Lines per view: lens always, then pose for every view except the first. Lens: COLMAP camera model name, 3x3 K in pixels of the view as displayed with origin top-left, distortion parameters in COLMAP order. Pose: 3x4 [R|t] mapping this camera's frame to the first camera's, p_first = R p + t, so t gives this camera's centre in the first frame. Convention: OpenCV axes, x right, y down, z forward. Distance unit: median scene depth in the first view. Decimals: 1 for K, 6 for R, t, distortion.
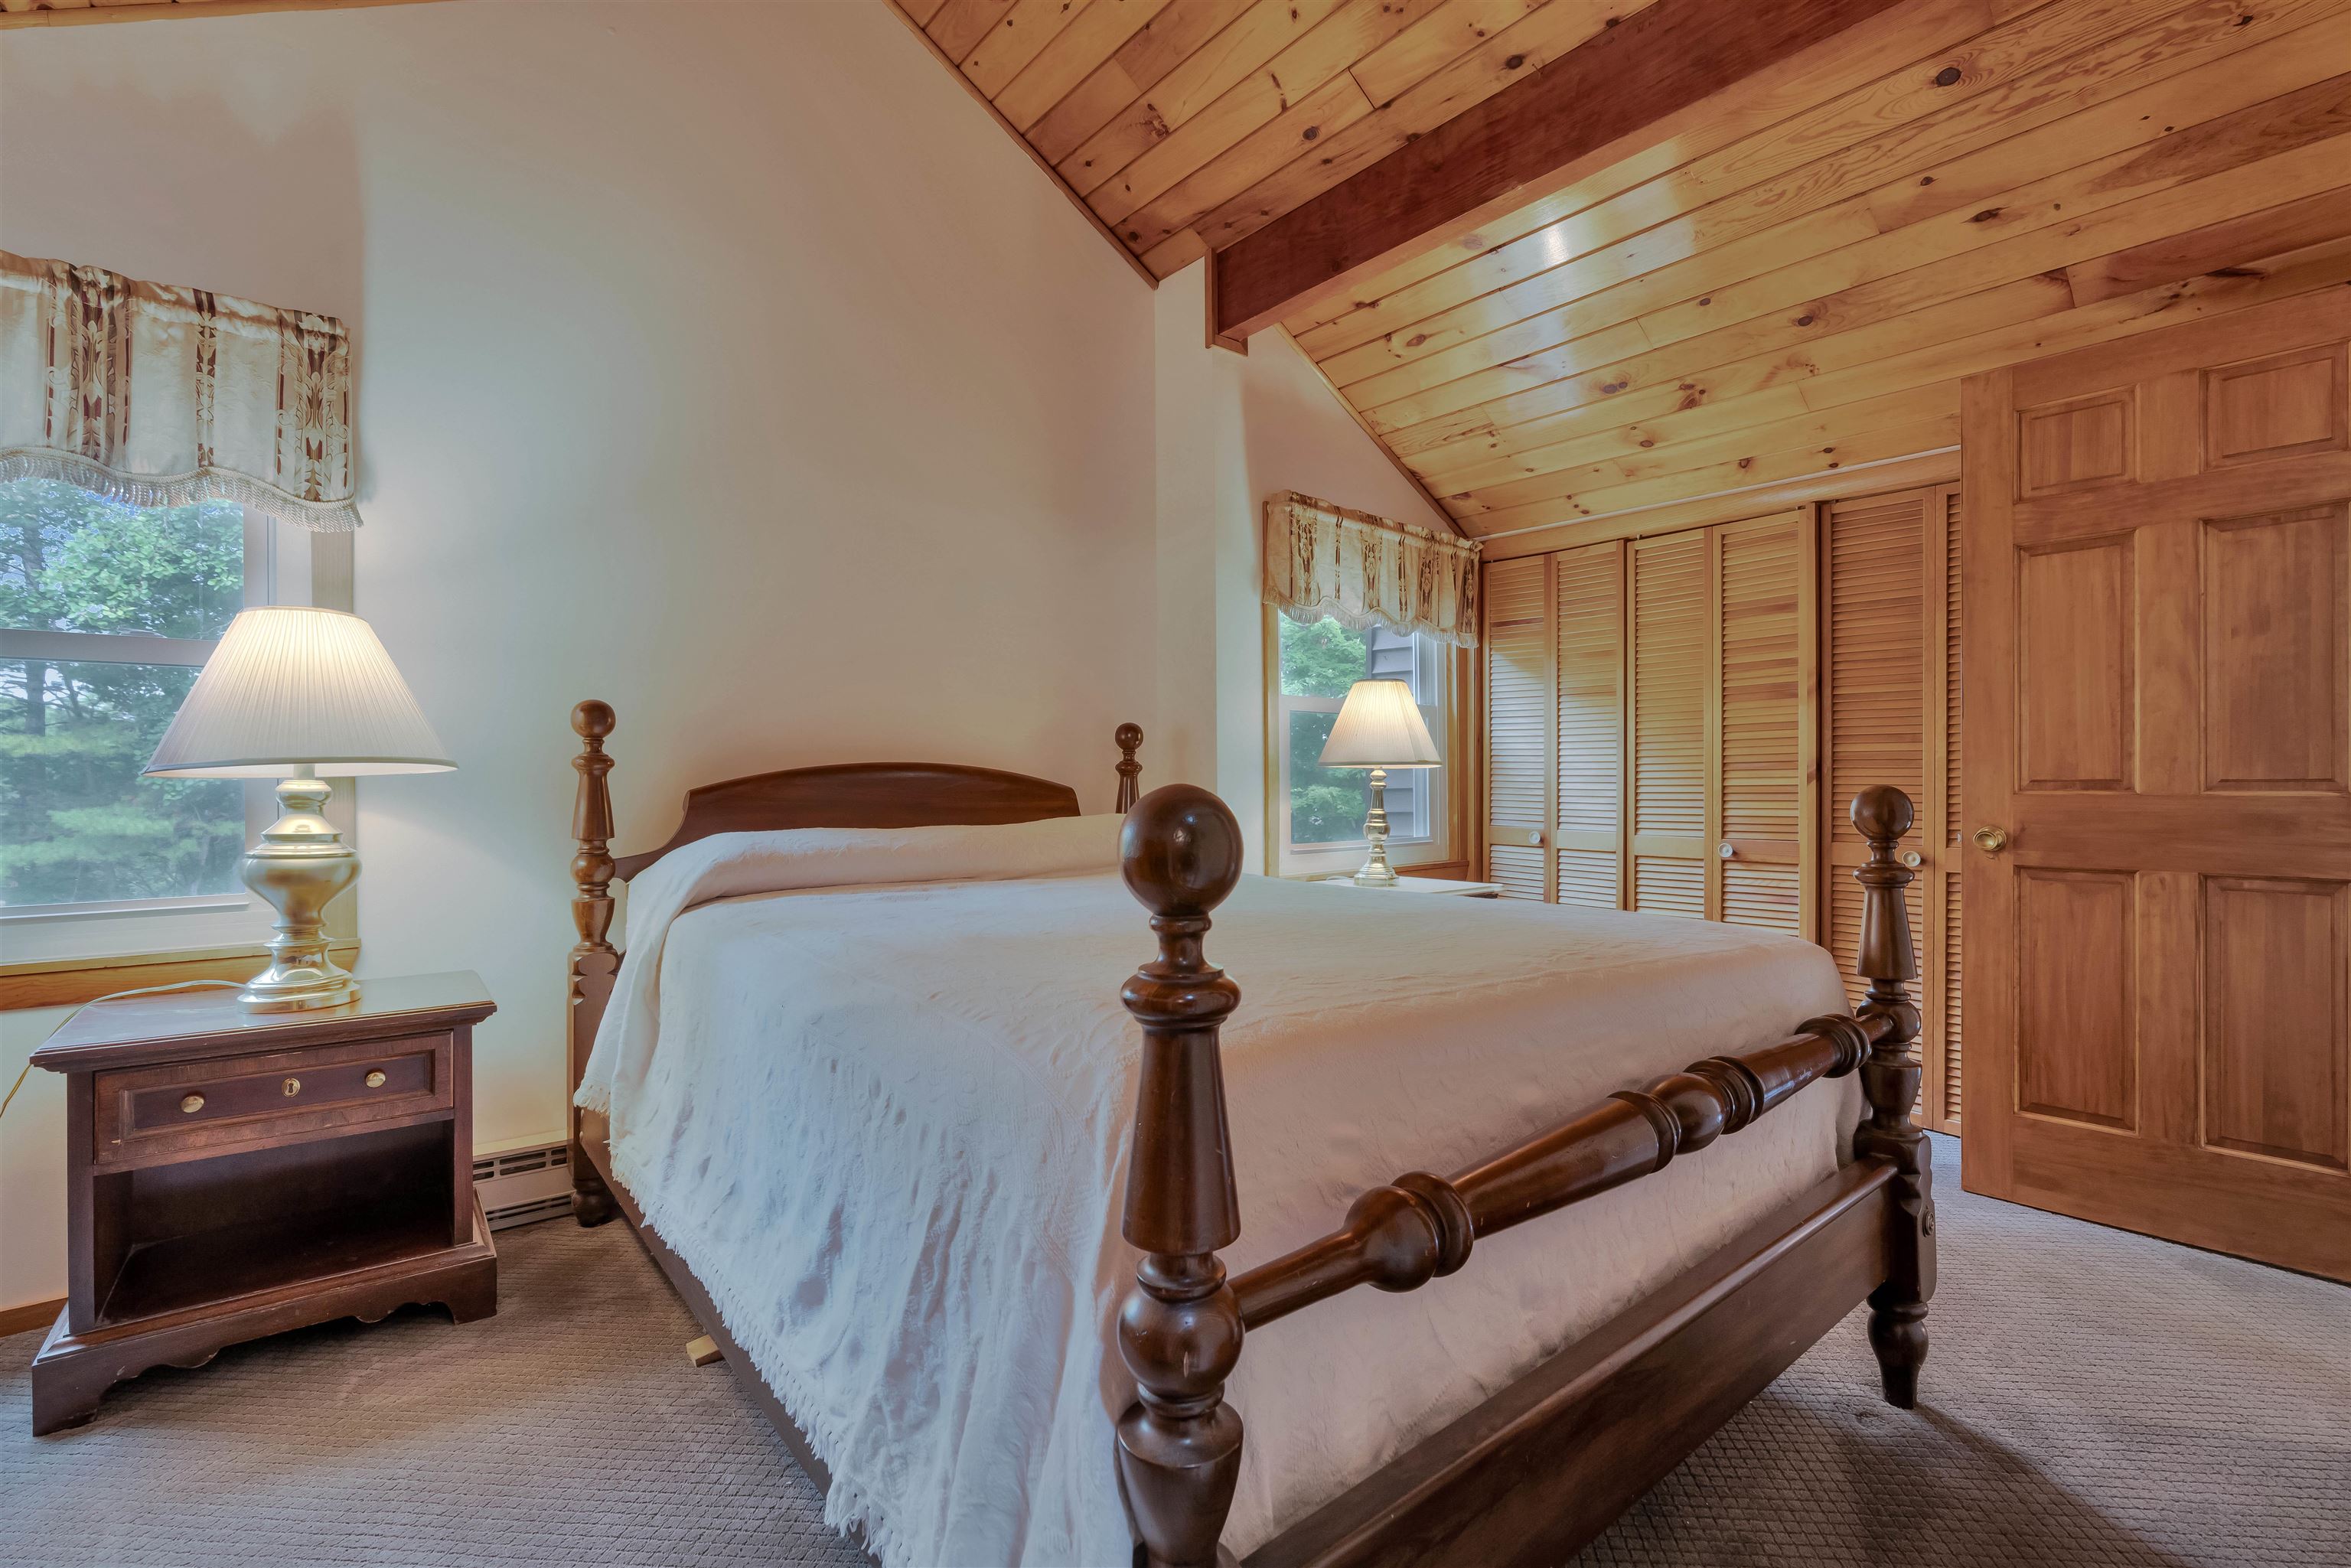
lens RADIAL K [[1059.9, 0, 1190.6], [0, 1059.9, 783.5], [0, 0, 1]] dist [-0.015314, 0.005952]
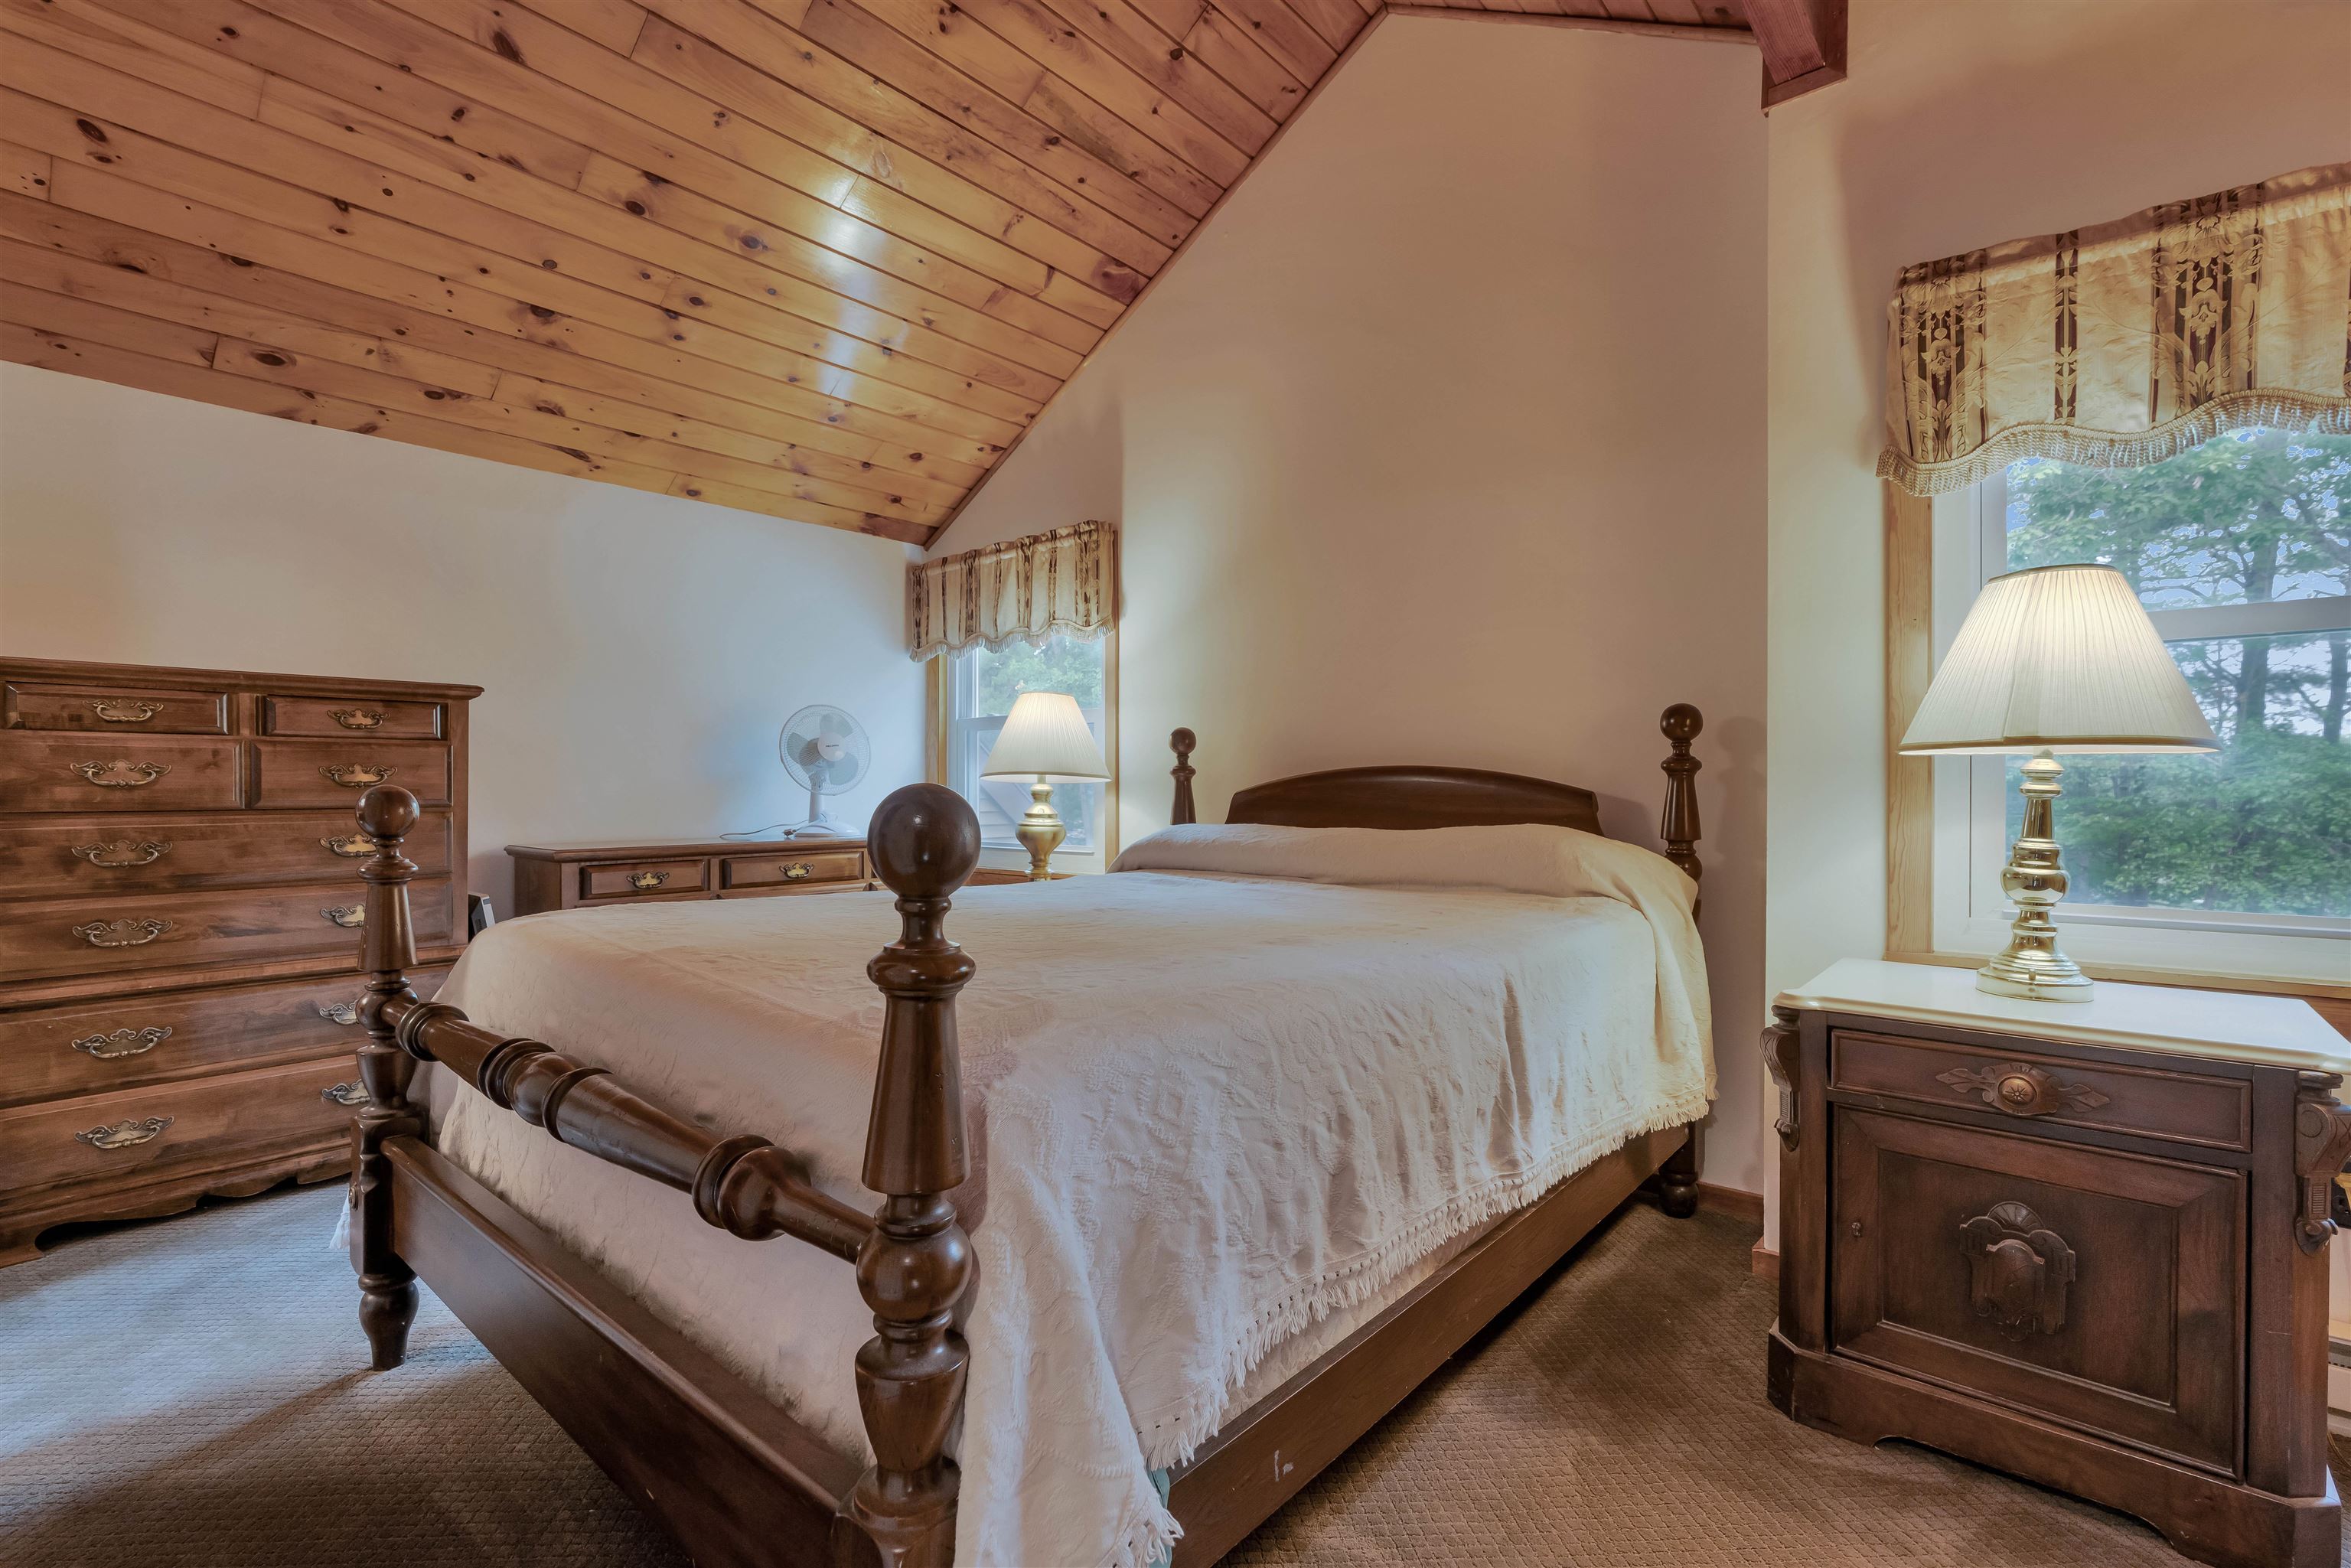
lens RADIAL K [[1059.9, 0, 1169.6], [0, 1059.9, 790.7], [0, 0, 1]] dist [-0.015314, 0.005952]
pose [[0.160429, 0.005984, -0.987029, 0.955697], [0.001735, 0.999978, 0.006344, -0.003524], [0.987046, -0.002730, 0.160415, 0.853335]]
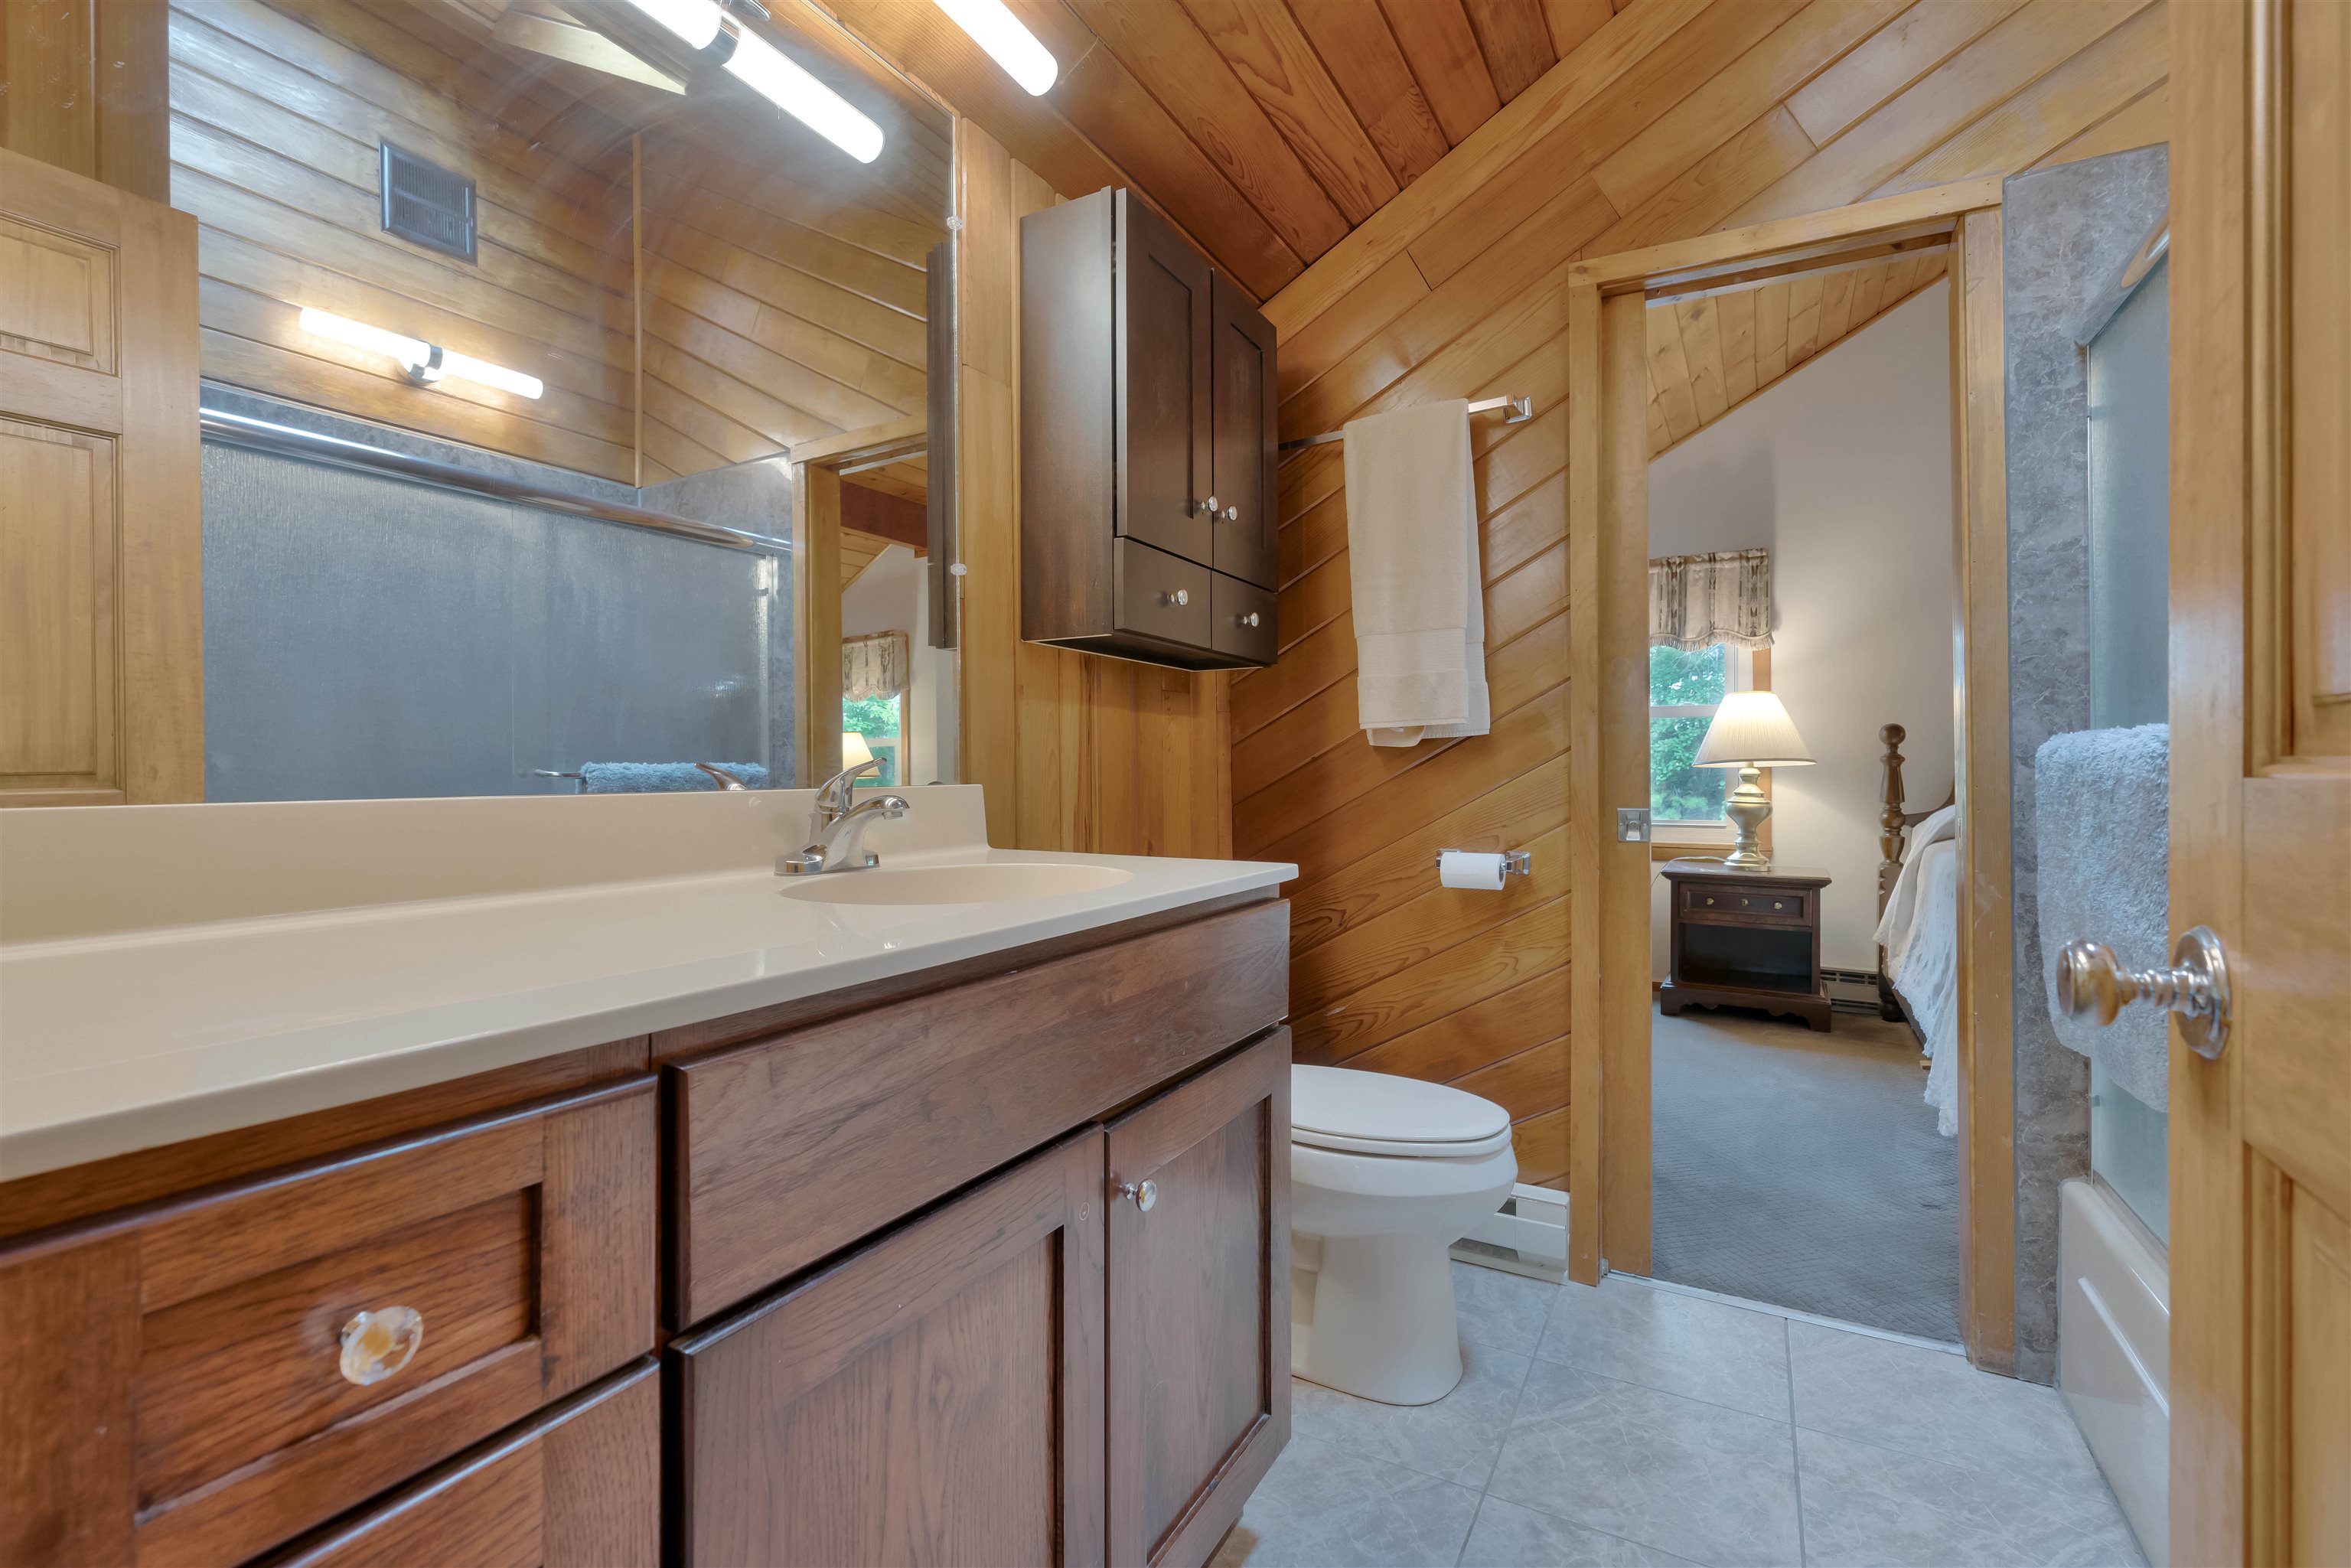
lens RADIAL K [[1059.9, 0, 1185.9], [0, 1059.9, 766.1], [0, 0, 1]] dist [-0.015314, 0.005952]
pose [[0.373678, 0.002161, -0.927556, 0.713921], [-0.003845, 0.999992, 0.000781, -0.005416], [0.927551, 0.003275, 0.373683, -0.858044]]
